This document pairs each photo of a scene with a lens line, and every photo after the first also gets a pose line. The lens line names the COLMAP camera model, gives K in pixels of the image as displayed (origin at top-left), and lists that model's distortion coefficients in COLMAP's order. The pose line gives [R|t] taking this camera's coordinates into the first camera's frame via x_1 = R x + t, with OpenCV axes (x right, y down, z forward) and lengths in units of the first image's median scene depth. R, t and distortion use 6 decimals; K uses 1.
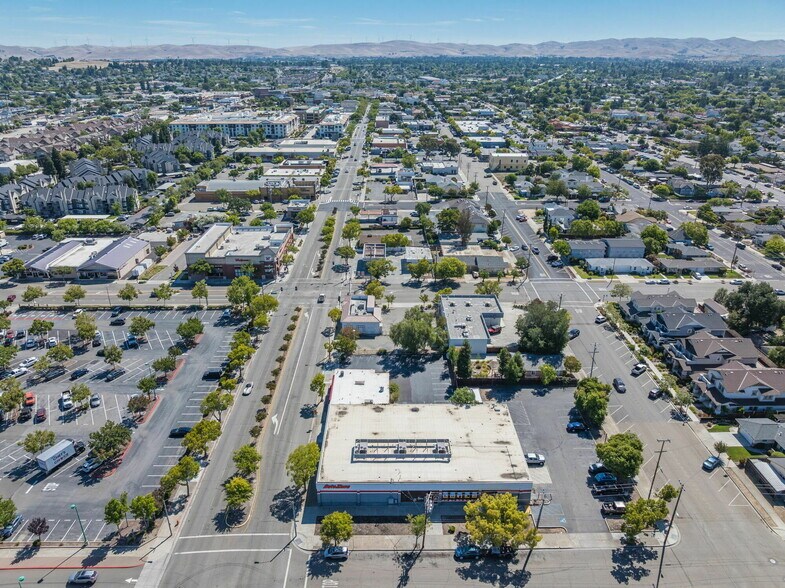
lens RADIAL K [[555.3, 0, 392.8], [0, 555.3, 288.5], [0, 0, 1]] dist [-0.057232, 0.035940]
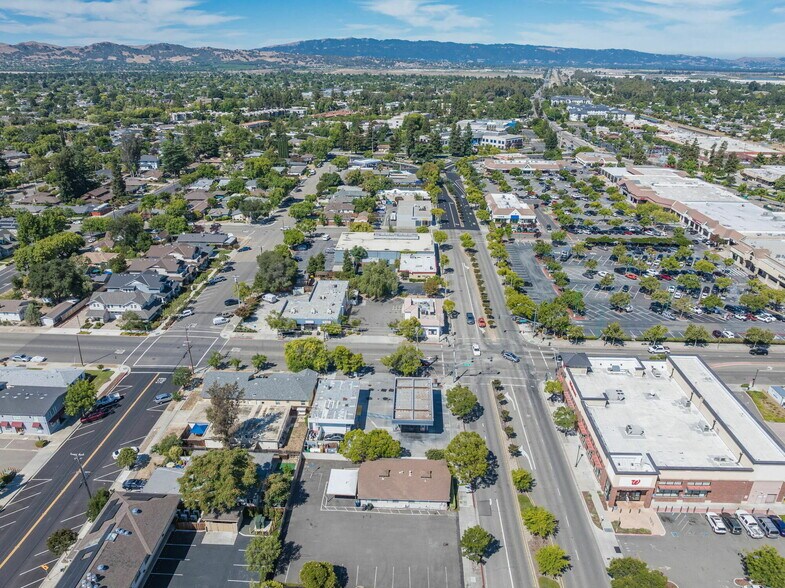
lens RADIAL K [[555.3, 0, 392.8], [0, 555.3, 288.5], [0, 0, 1]] dist [-0.057232, 0.035940]
pose [[-0.998751, -0.027634, 0.041634, -0.034541], [0.010551, 0.697773, 0.716241, -0.584402], [-0.048844, 0.715786, -0.696610, 1.387883]]
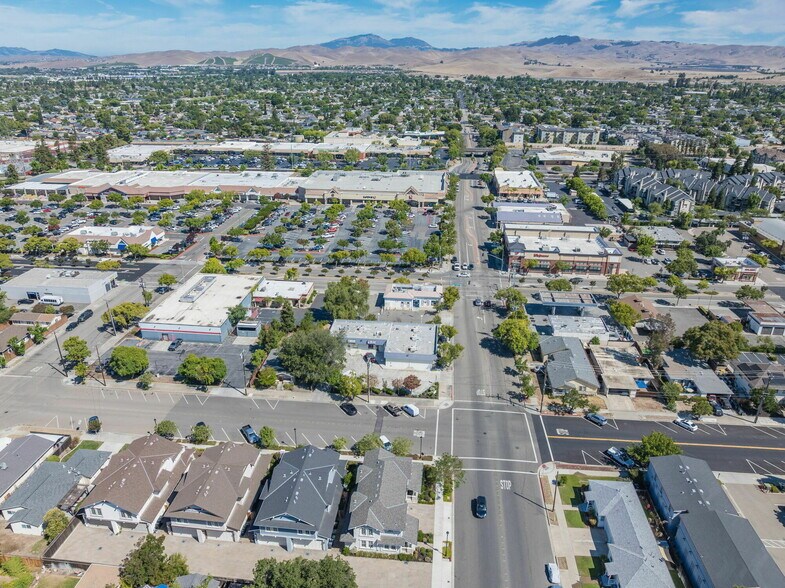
lens RADIAL K [[555.3, 0, 392.8], [0, 555.3, 288.5], [0, 0, 1]] dist [-0.057232, 0.035940]
pose [[-0.107977, 0.379386, -0.918916, 0.778086], [-0.396769, 0.831070, 0.389740, -0.310192], [0.911546, 0.406680, 0.060792, 0.748857]]
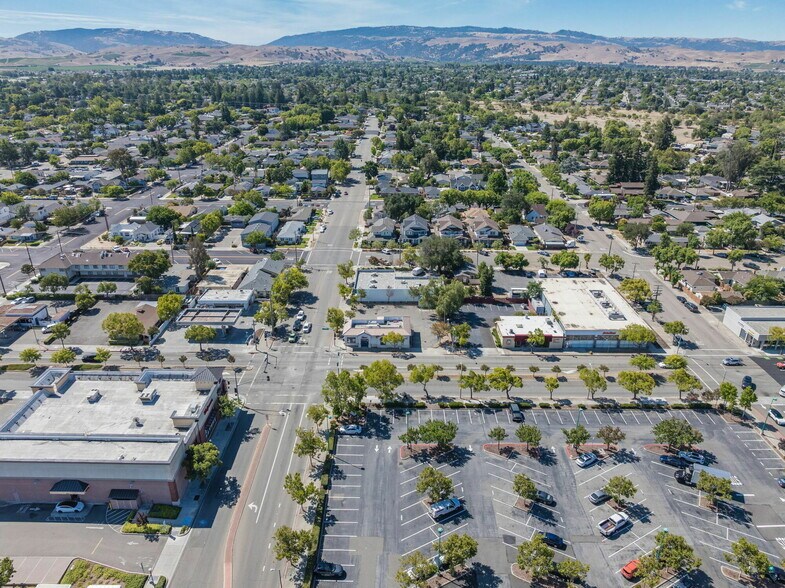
lens RADIAL K [[555.3, 0, 392.8], [0, 555.3, 288.5], [0, 0, 1]] dist [-0.057232, 0.035940]
pose [[0.016056, -0.391136, 0.920193, -0.740111], [0.391440, 0.849313, 0.354178, -0.281007], [-0.920063, 0.354514, 0.166743, 0.668564]]
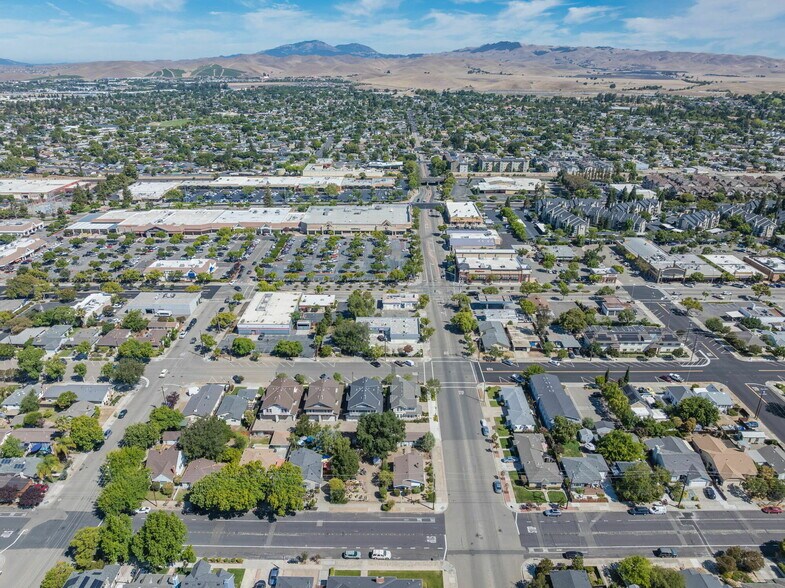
lens RADIAL K [[555.3, 0, 392.8], [0, 555.3, 288.5], [0, 0, 1]] dist [-0.057232, 0.035940]
pose [[-0.016843, 0.374971, -0.926884, 1.264255], [-0.394663, 0.849250, 0.350736, -0.483147], [0.918672, 0.371714, 0.133683, 0.617999]]
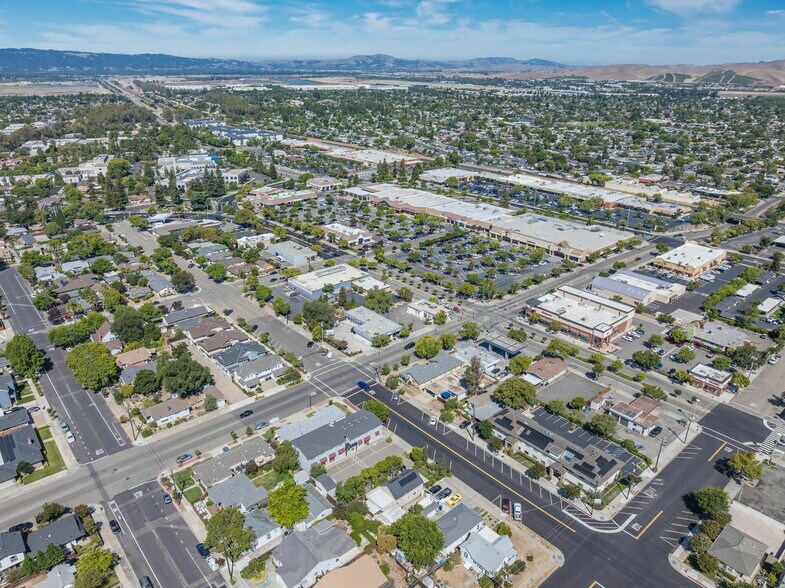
lens RADIAL K [[555.3, 0, 392.8], [0, 555.3, 288.5], [0, 0, 1]] dist [-0.057232, 0.035940]
pose [[-0.761411, 0.235623, -0.603933, 0.821419], [-0.263444, 0.738751, 0.620359, -0.815955], [0.592327, 0.631450, -0.500420, 1.428162]]
